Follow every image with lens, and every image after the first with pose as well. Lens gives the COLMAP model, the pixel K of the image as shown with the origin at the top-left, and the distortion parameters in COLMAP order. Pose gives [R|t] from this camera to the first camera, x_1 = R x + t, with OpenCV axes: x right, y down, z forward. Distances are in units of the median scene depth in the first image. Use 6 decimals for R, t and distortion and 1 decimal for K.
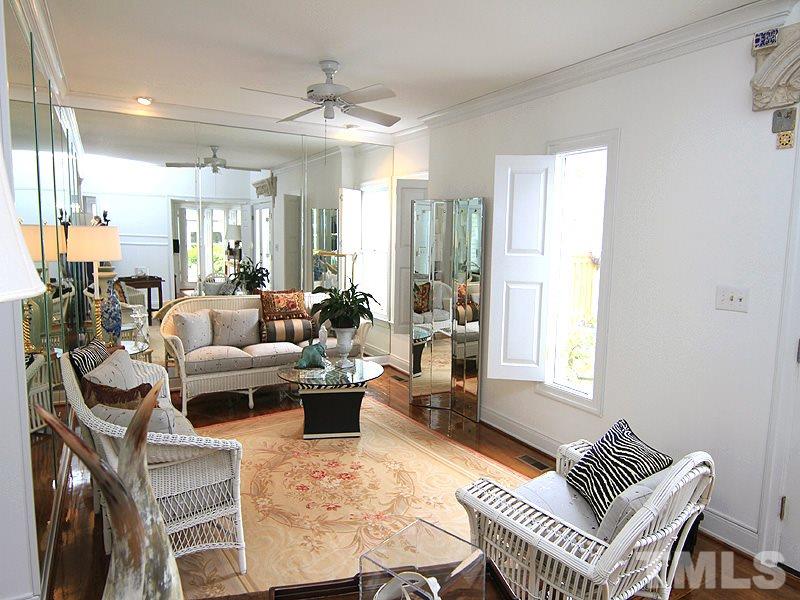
lens RADIAL K [[511.8, 0, 400.0], [0, 511.8, 300.0], [0, 0, 1]] dist [0.002294, 0.001002]
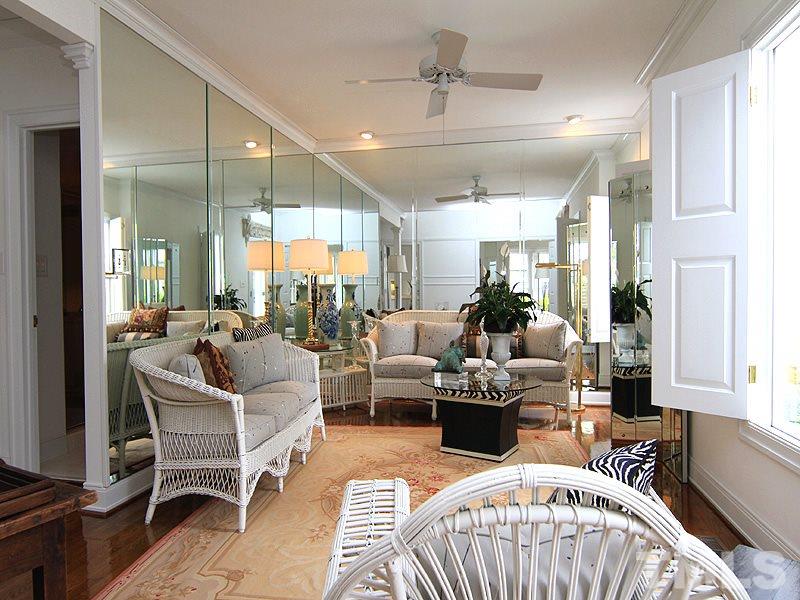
lens RADIAL K [[513.4, 0, 397.8], [0, 513.4, 312.5], [0, 0, 1]] dist [-0.008890, -0.001279]
pose [[0.742384, -0.003676, -0.669964, 0.368988], [-0.058249, 0.995844, -0.070009, 0.096228], [0.667437, 0.090998, 0.739085, 0.260692]]
